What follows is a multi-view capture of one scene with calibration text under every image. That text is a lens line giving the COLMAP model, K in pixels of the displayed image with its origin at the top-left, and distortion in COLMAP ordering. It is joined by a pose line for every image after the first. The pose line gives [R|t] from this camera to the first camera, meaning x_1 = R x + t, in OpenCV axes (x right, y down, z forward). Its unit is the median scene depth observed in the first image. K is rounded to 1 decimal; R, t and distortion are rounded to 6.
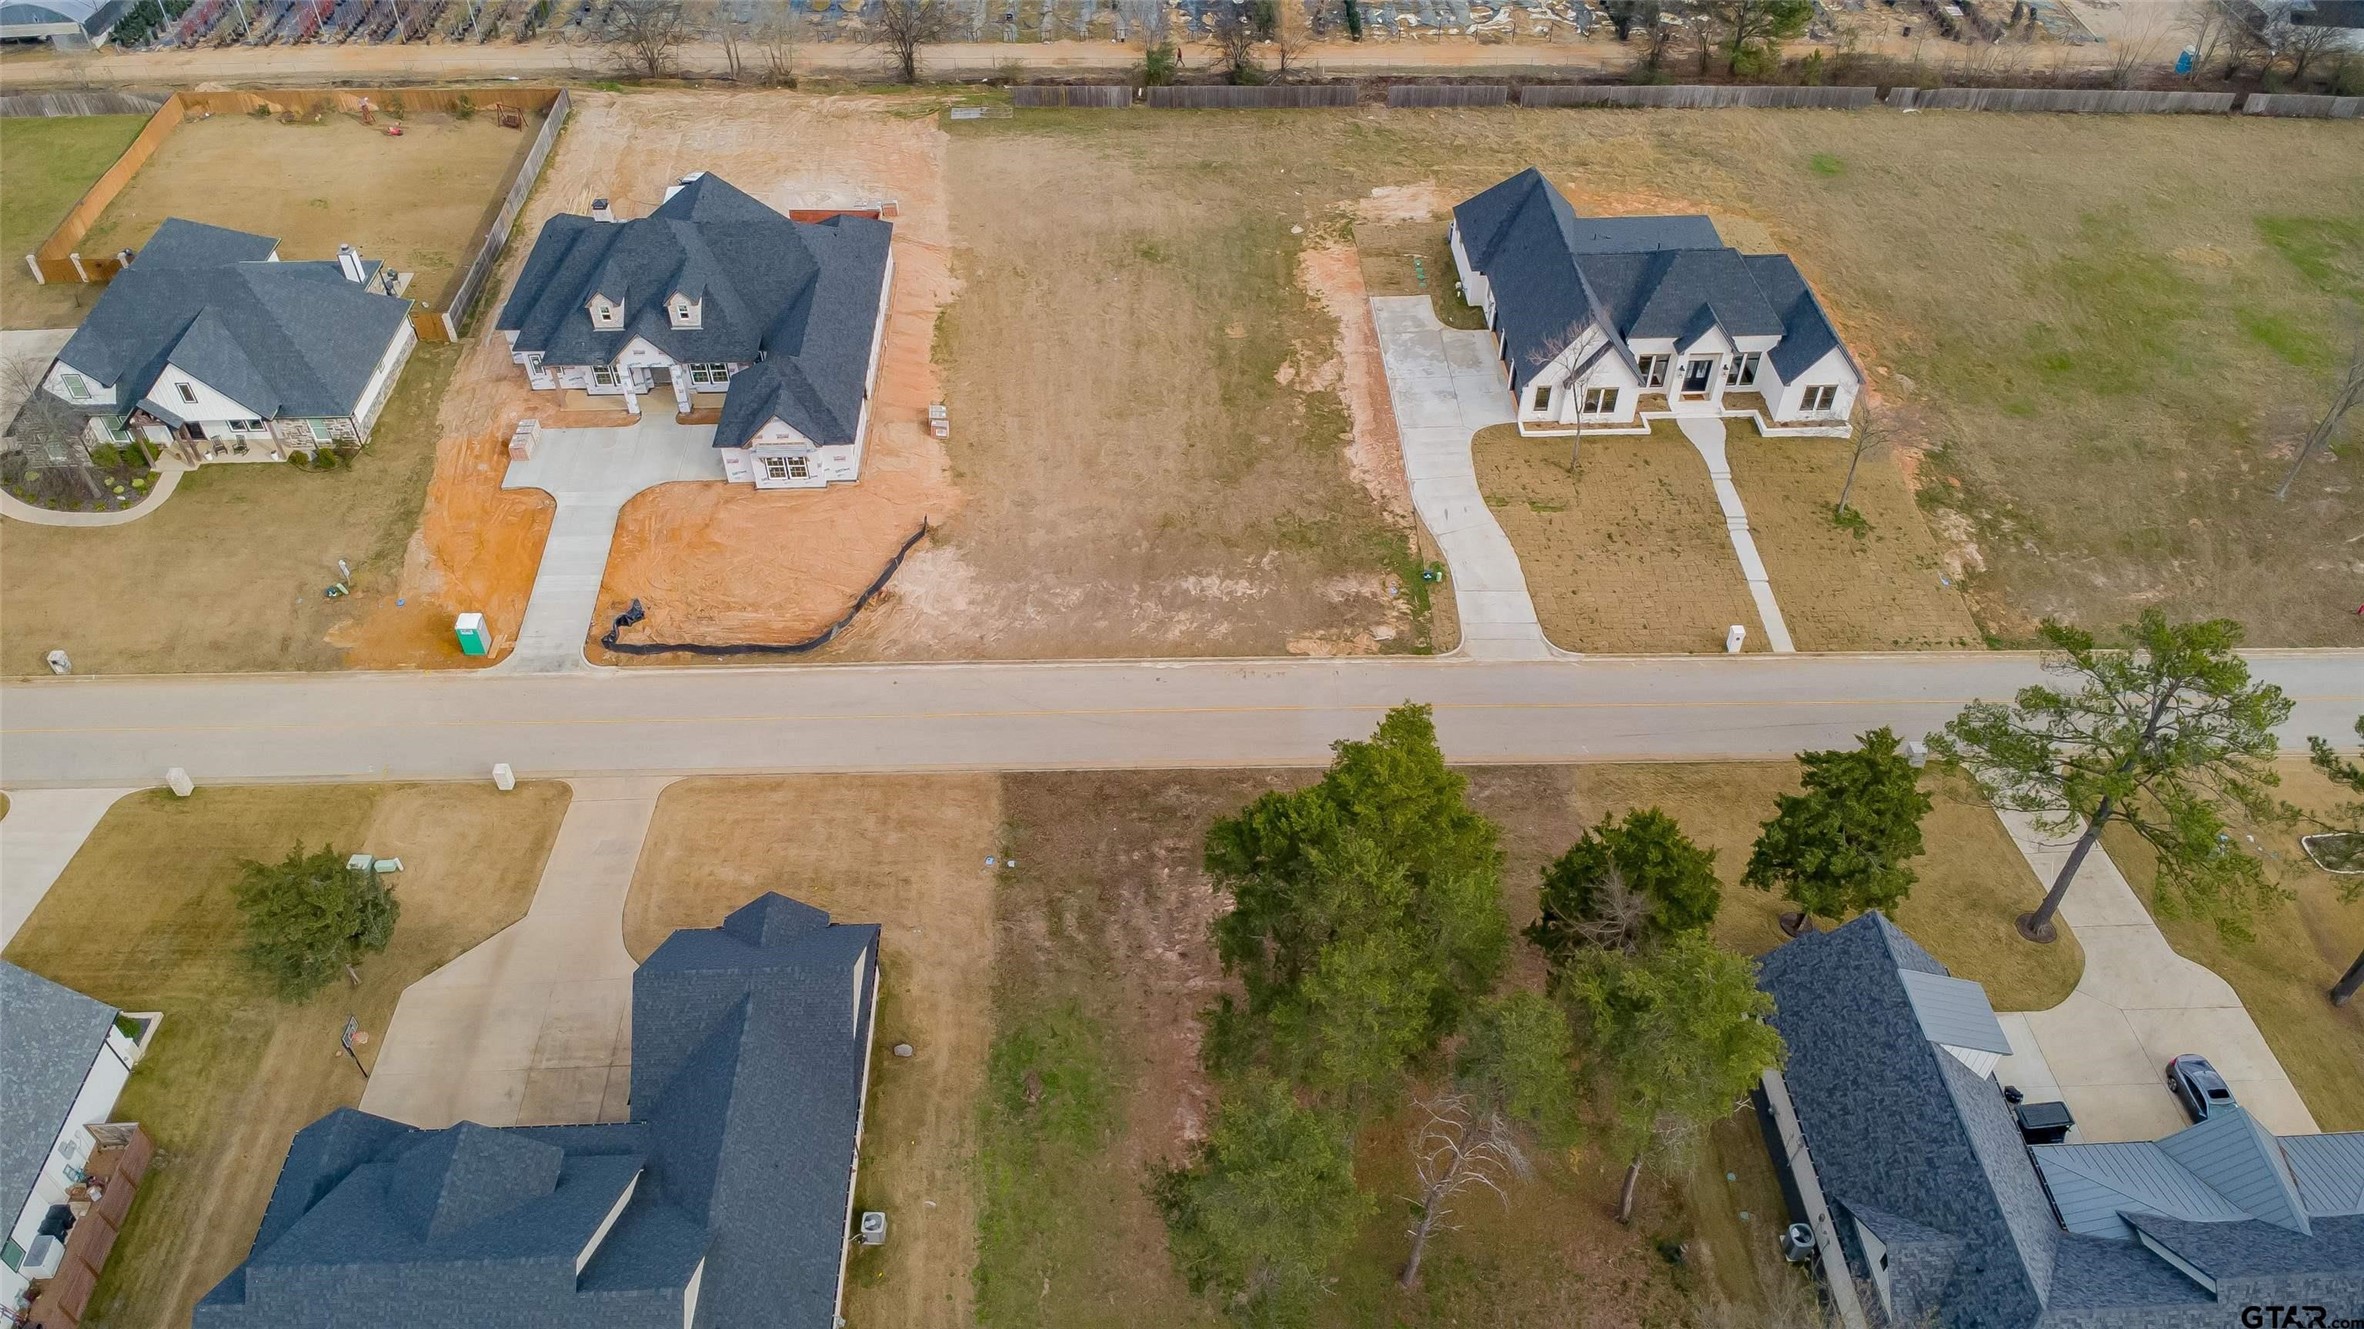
lens RADIAL K [[1657.7, 0, 1187.2], [0, 1657.7, 668.3], [0, 0, 1]] dist [0.031114, -0.041869]
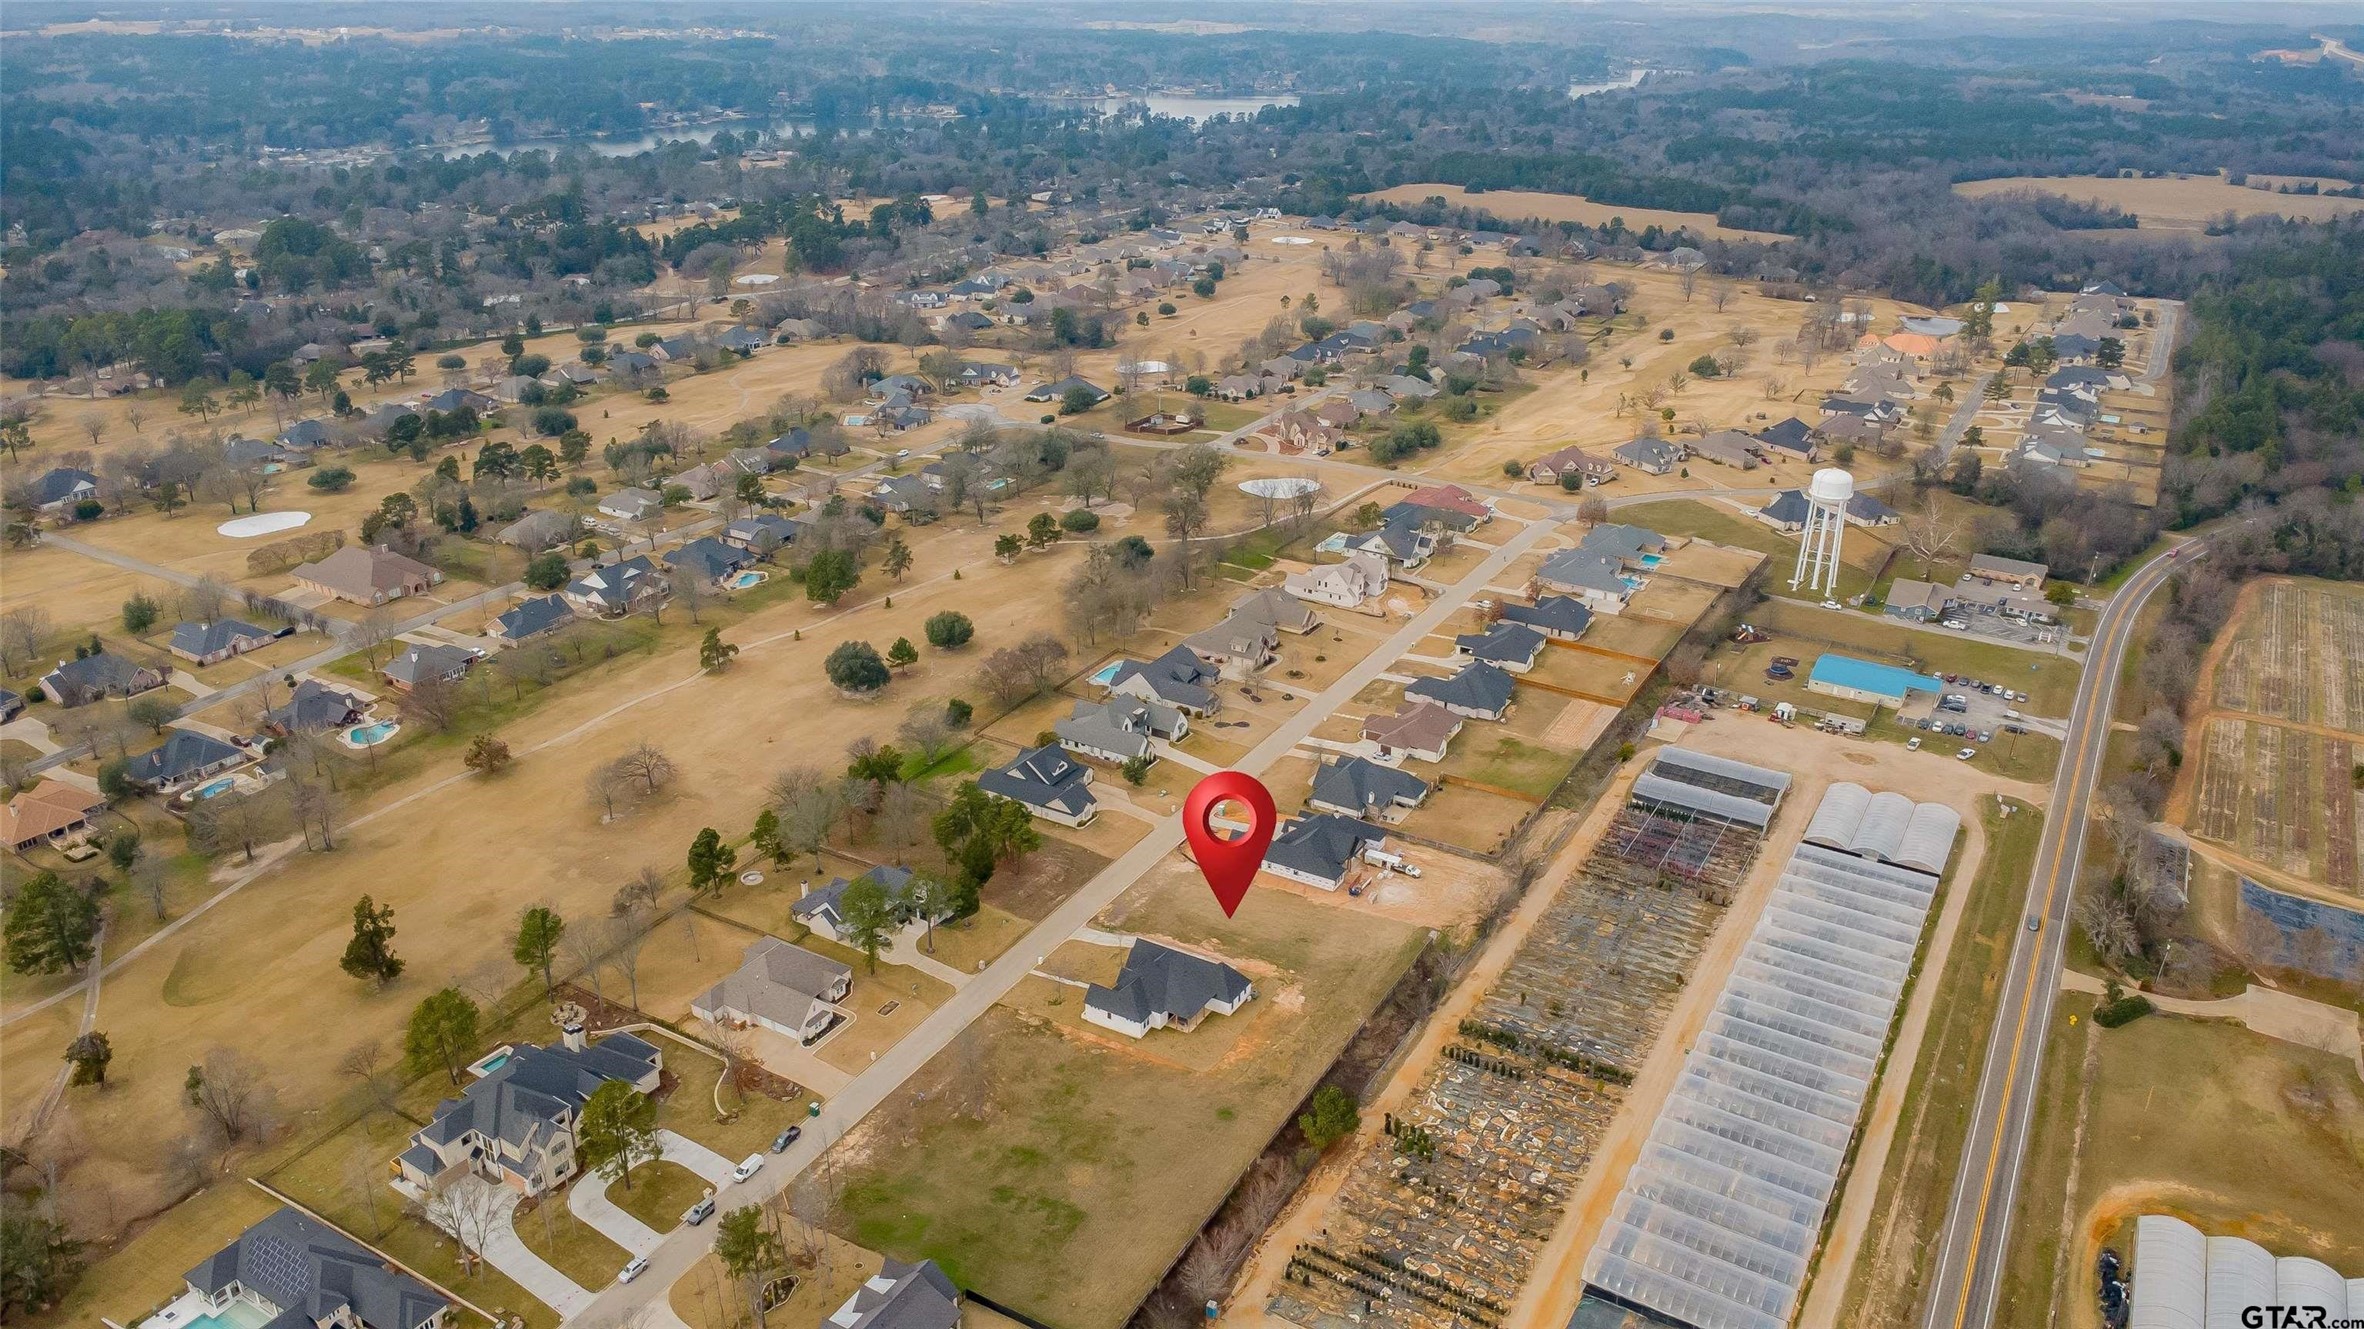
lens RADIAL K [[1657.7, 0, 1176.2], [0, 1657.7, 670.0], [0, 0, 1]] dist [0.031114, -0.041869]
pose [[-0.544304, 0.333128, -0.769908, 2.486050], [-0.585667, 0.506181, 0.633068, -2.528971], [0.600605, 0.795492, -0.080414, 0.903078]]
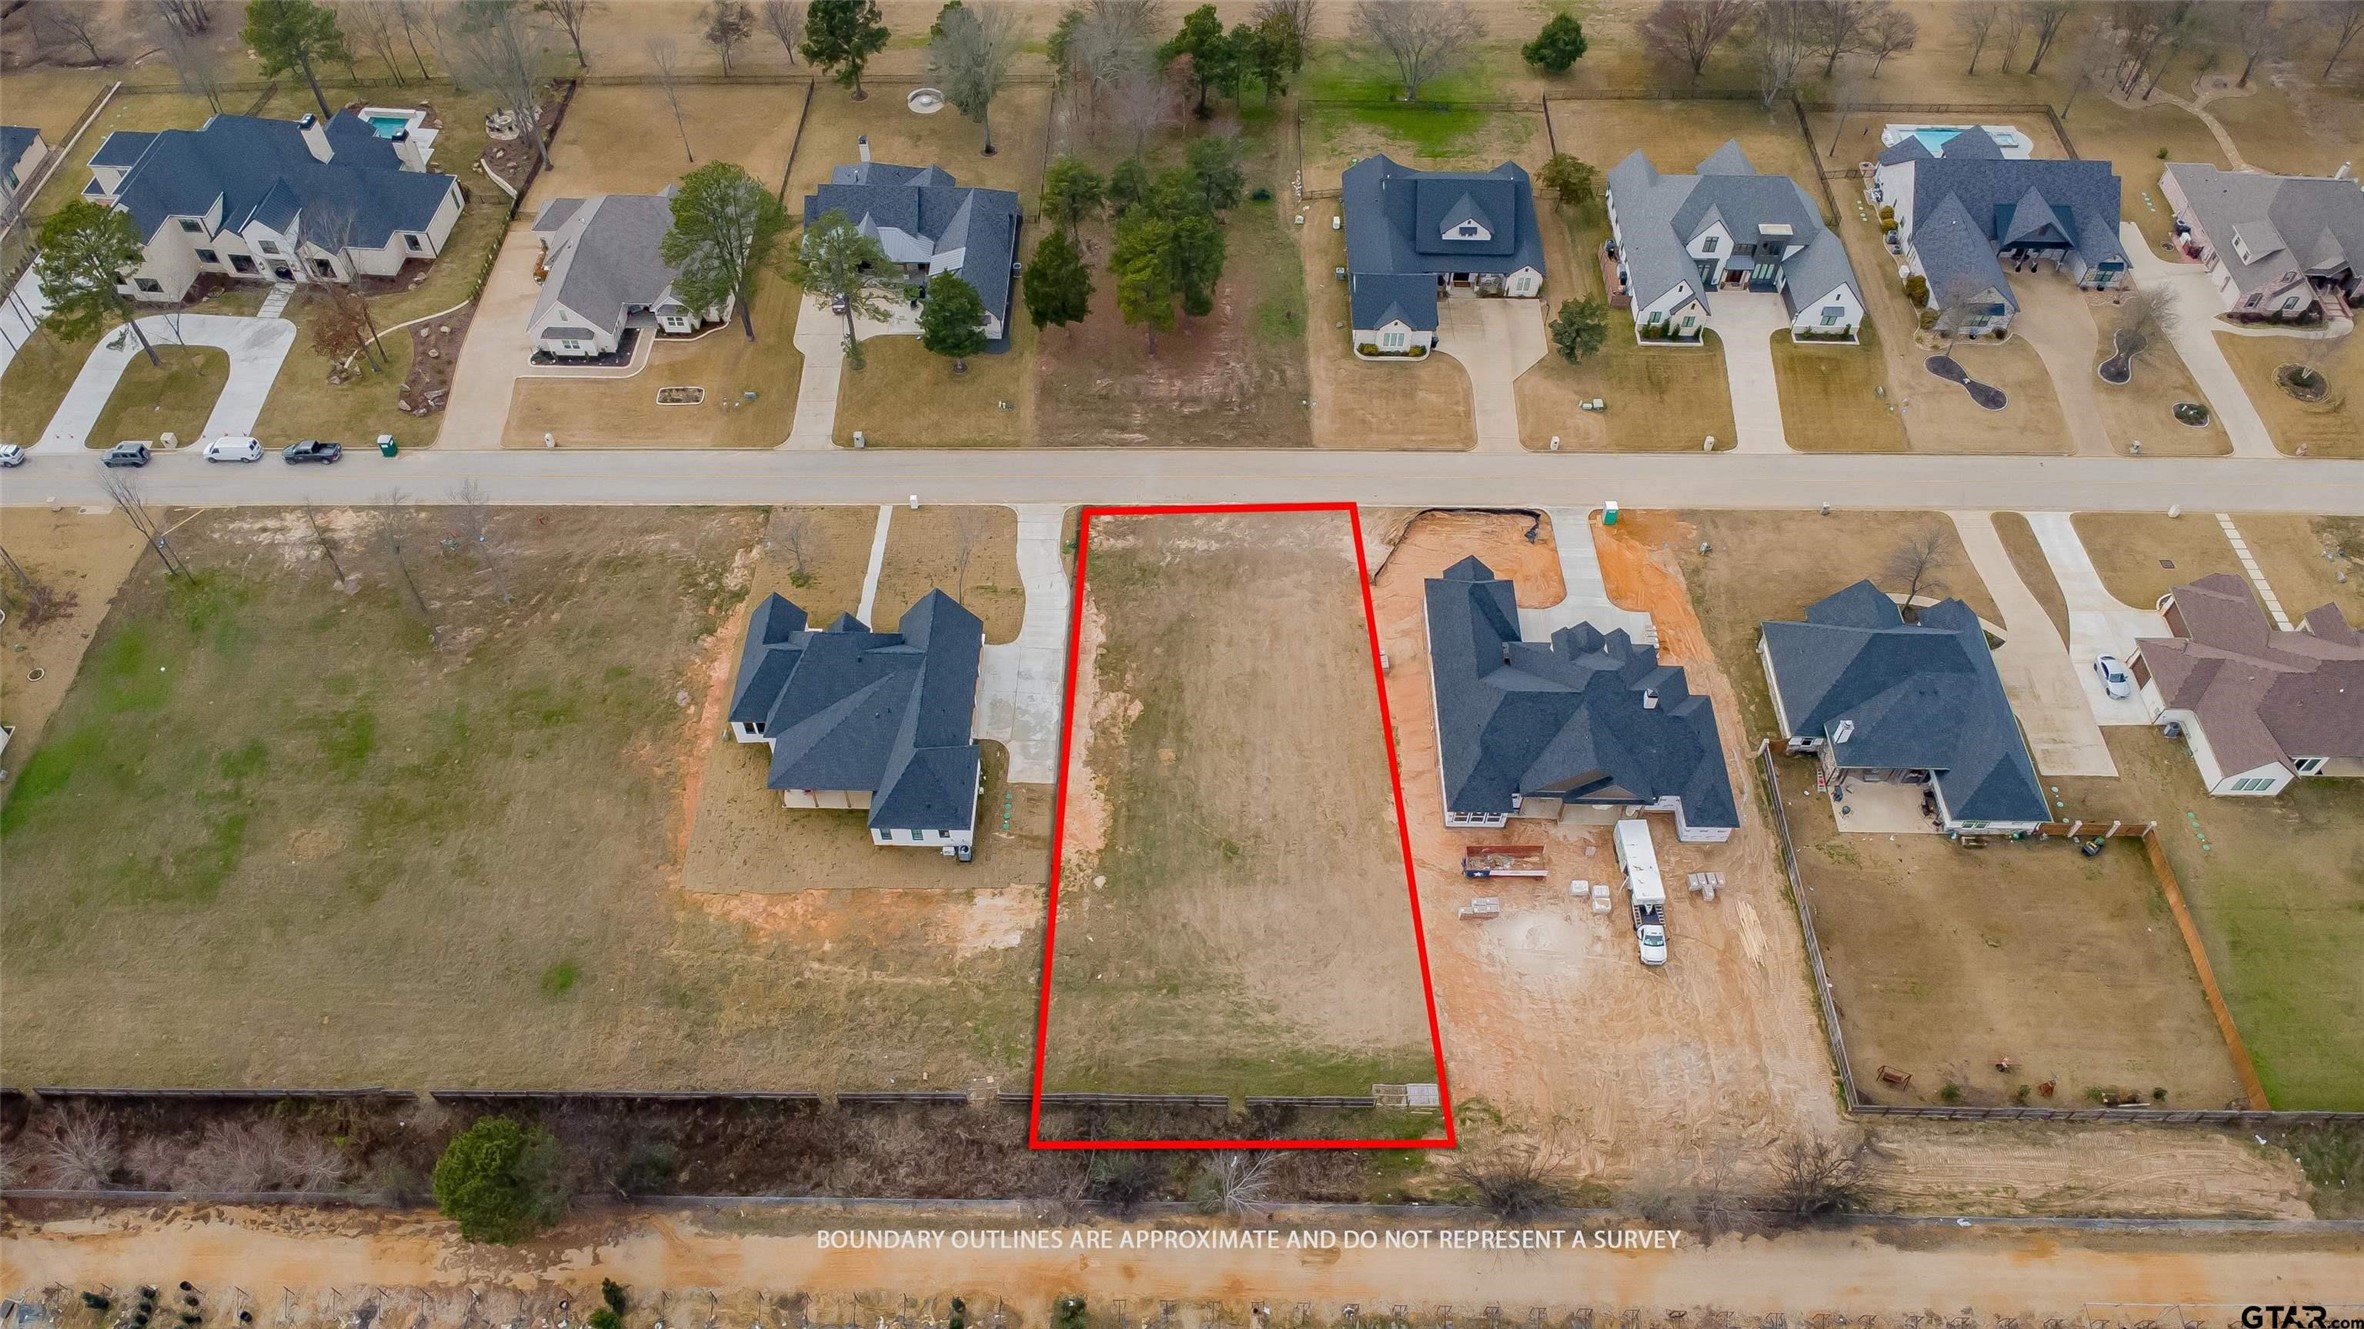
lens RADIAL K [[1657.7, 0, 1185.4], [0, 1657.7, 654.6], [0, 0, 1]] dist [0.031114, -0.041869]
pose [[-0.998579, -0.046004, 0.026889, -0.018918], [0.031044, -0.092132, 0.995263, -1.702120], [-0.043309, 0.994684, 0.093429, 0.919950]]
